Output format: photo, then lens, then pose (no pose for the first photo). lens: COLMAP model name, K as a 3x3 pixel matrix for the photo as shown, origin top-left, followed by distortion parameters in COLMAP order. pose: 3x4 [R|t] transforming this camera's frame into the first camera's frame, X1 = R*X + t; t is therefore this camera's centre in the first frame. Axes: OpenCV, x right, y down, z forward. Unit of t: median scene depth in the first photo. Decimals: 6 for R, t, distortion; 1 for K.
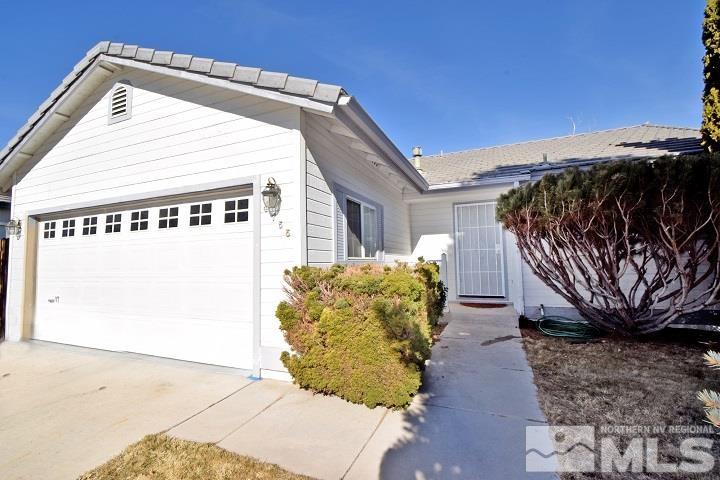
lens RADIAL K [[357.1, 0, 358.8], [0, 357.1, 241.9], [0, 0, 1]] dist [0.025937, -0.035482]
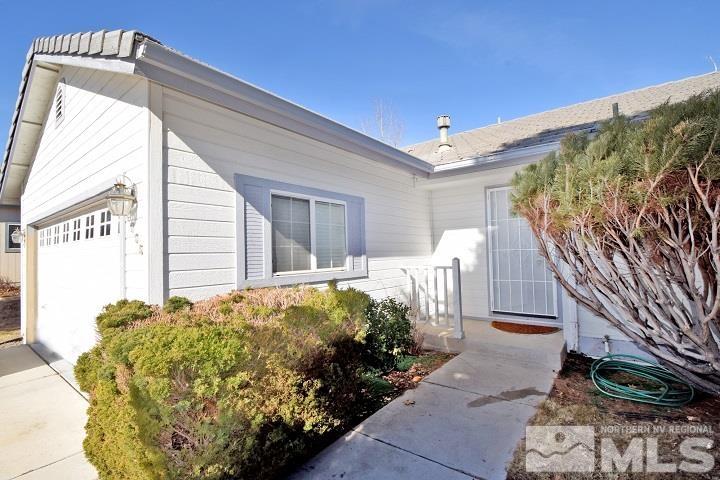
lens RADIAL K [[357.1, 0, 358.8], [0, 357.1, 241.9], [0, 0, 1]] dist [0.025937, -0.035482]
pose [[0.958229, -0.012930, -0.285711, 0.297807], [0.024648, 0.998994, 0.037455, -0.038053], [0.284939, -0.042932, 0.957584, 0.278754]]
